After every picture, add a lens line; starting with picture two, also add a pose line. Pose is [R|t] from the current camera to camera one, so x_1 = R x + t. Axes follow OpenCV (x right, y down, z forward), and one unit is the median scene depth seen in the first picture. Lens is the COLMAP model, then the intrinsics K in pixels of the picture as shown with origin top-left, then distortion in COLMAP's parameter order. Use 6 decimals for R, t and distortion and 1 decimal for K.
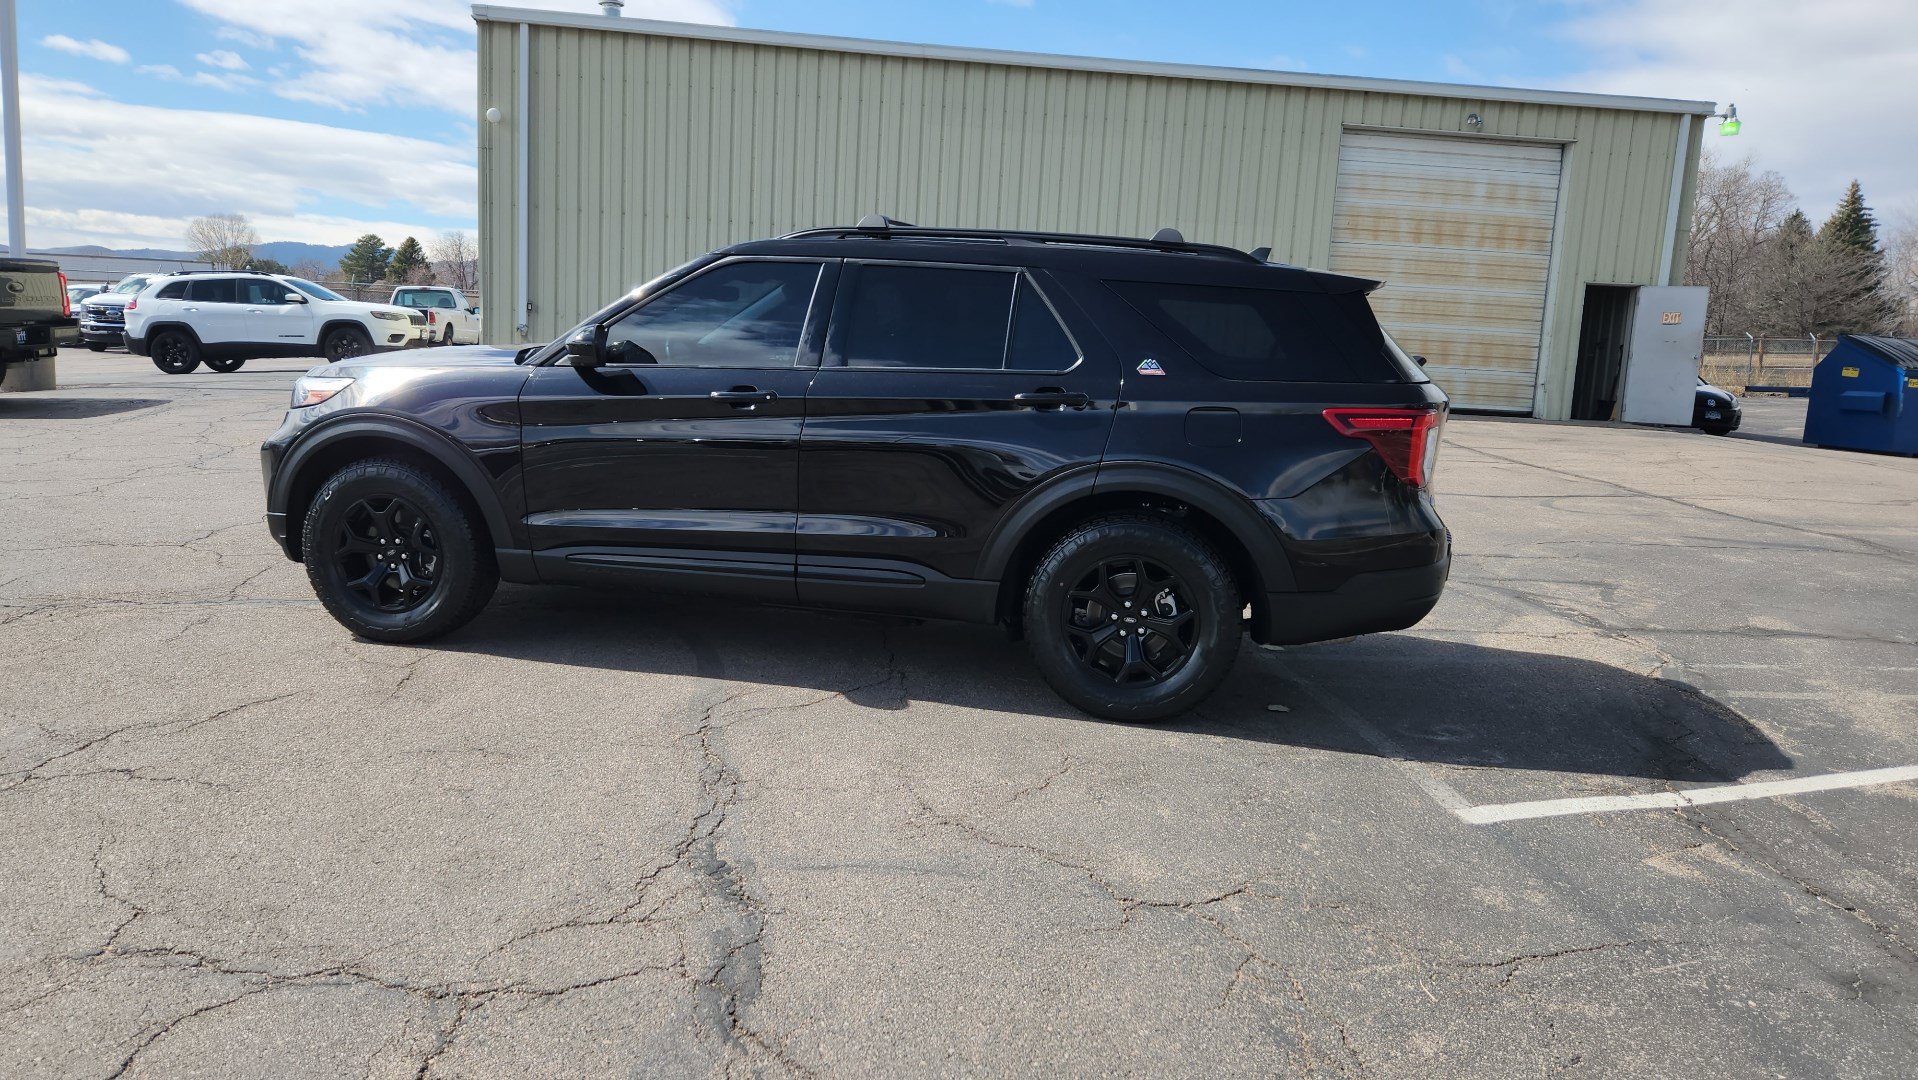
lens RADIAL K [[1280.1, 0, 926.6], [0, 1280.1, 517.4], [0, 0, 1]] dist [0.067819, -0.055607]
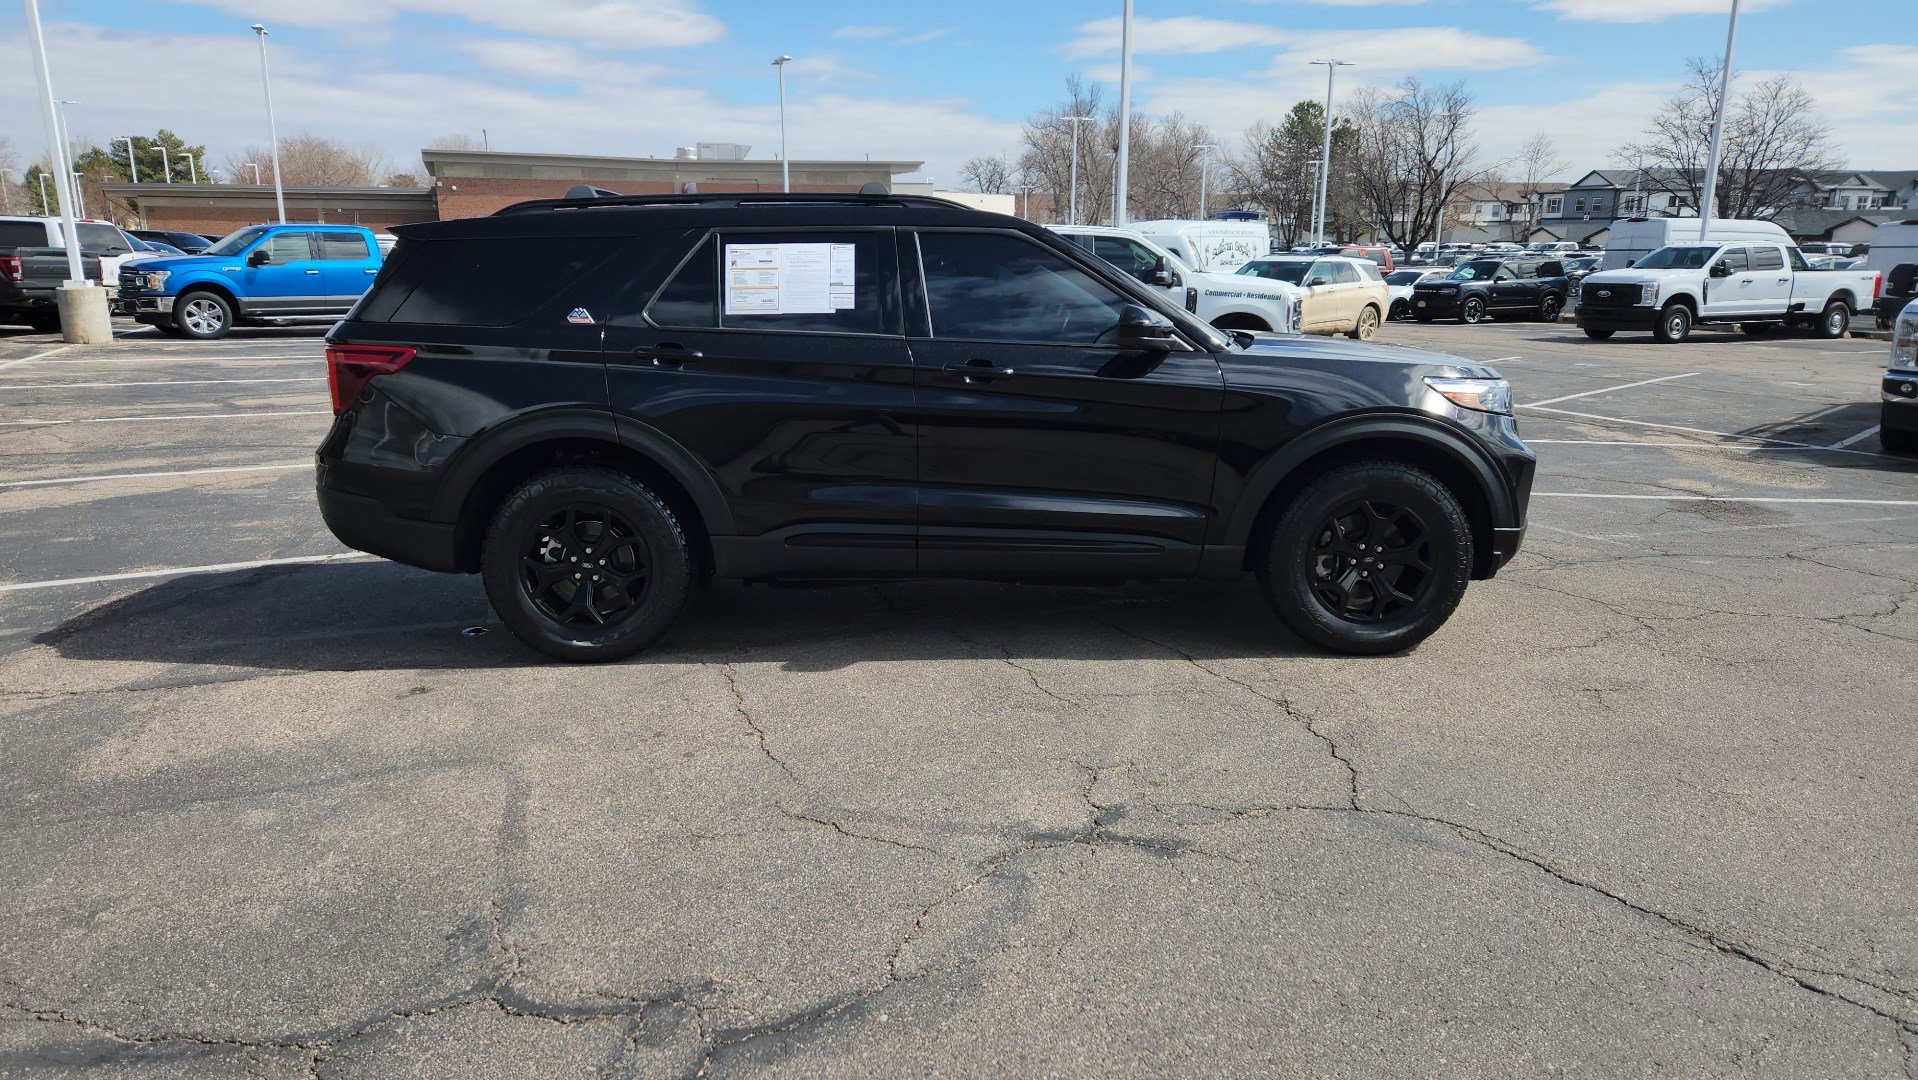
lens RADIAL K [[1276.6, 0, 922.2], [0, 1276.6, 533.0], [0, 0, 1]] dist [0.080386, -0.070243]
pose [[-0.970200, 0.000741, -0.242304, 0.216269], [-0.082136, 0.939785, 0.331750, -0.345549], [0.227960, 0.341766, -0.911718, 2.217945]]
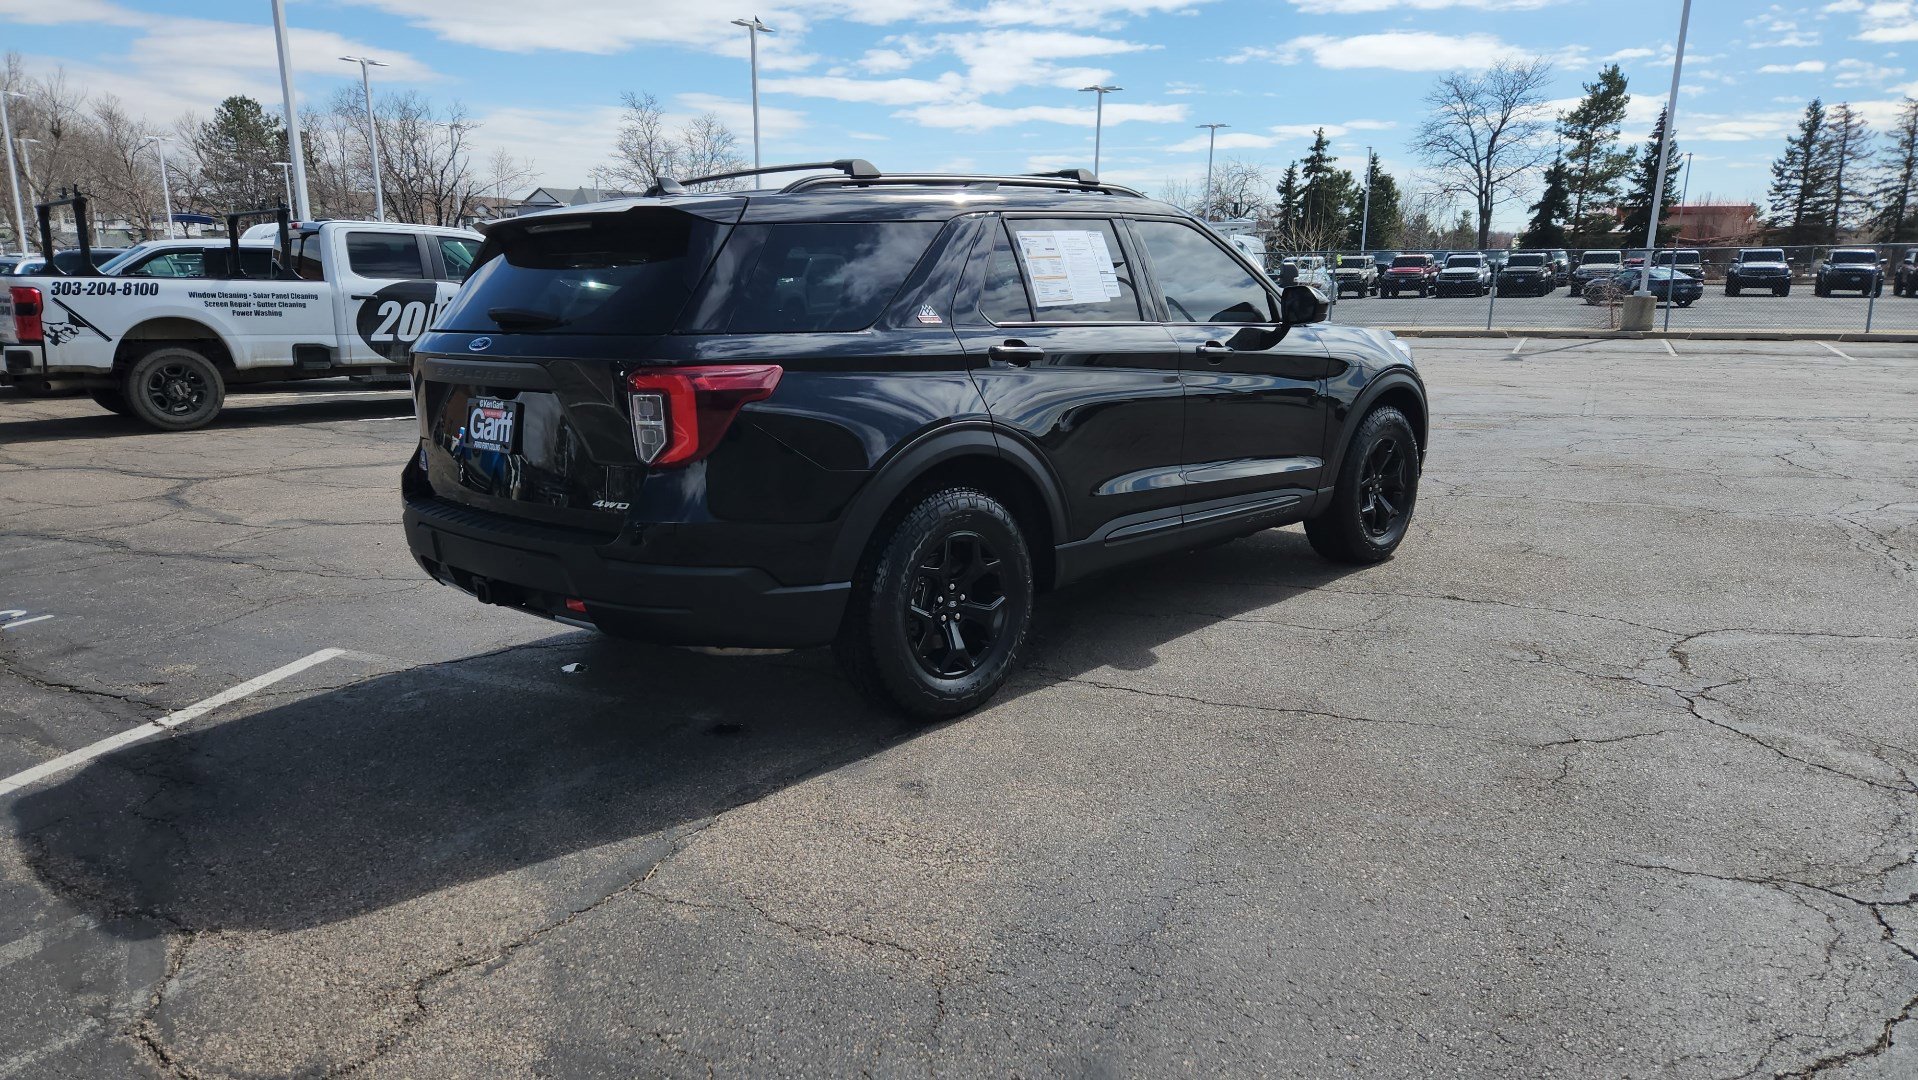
lens RADIAL K [[1277.0, 0, 934.3], [0, 1277.0, 554.1], [0, 0, 1]] dist [0.072706, -0.056274]
pose [[-0.527971, 0.142330, -0.837251, 0.927732], [-0.139182, 0.958026, 0.250630, -0.217379], [0.837780, 0.248855, -0.486000, 1.668587]]
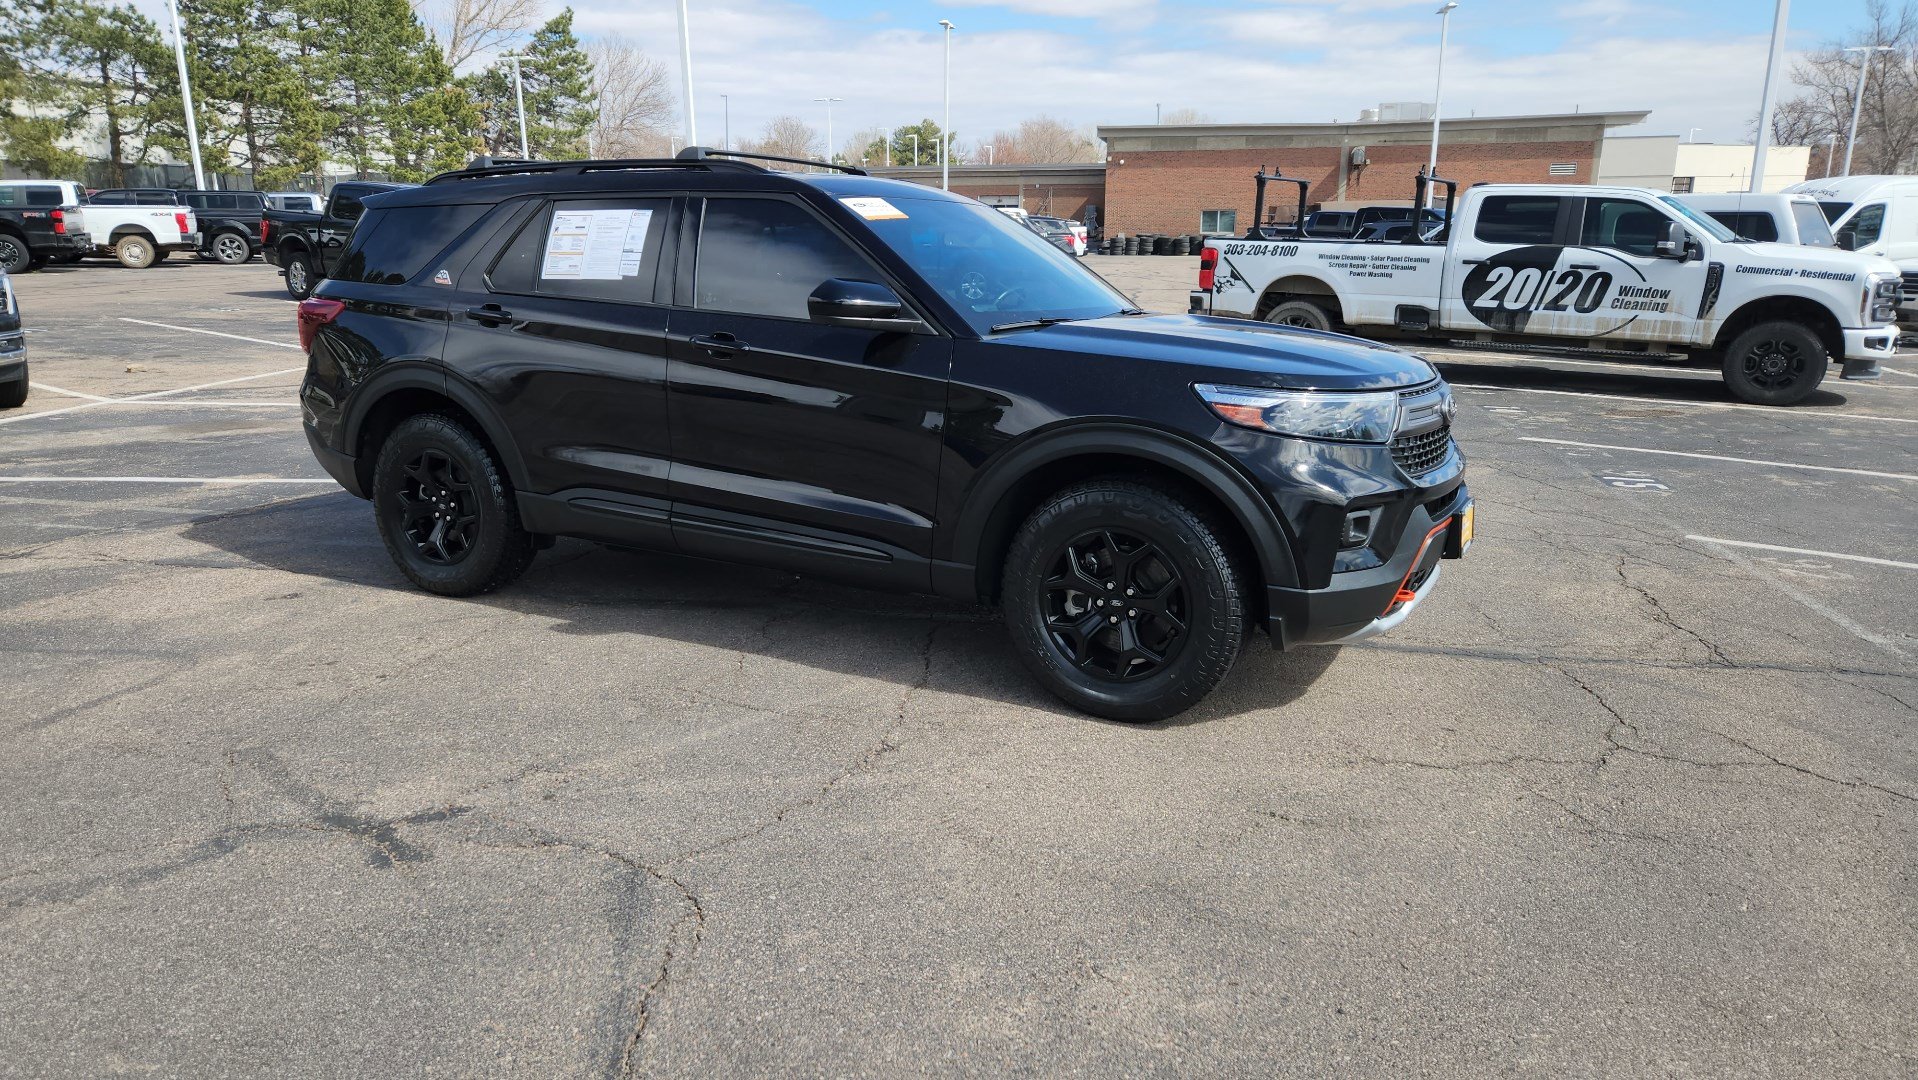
lens RADIAL K [[1279.5, 0, 938.6], [0, 1279.5, 533.9], [0, 0, 1]] dist [0.069981, -0.056279]
pose [[-0.959290, -0.114819, 0.258031, -0.448089], [-0.009553, 0.926299, 0.376668, -0.365077], [-0.282262, 0.358869, -0.889686, 2.126220]]
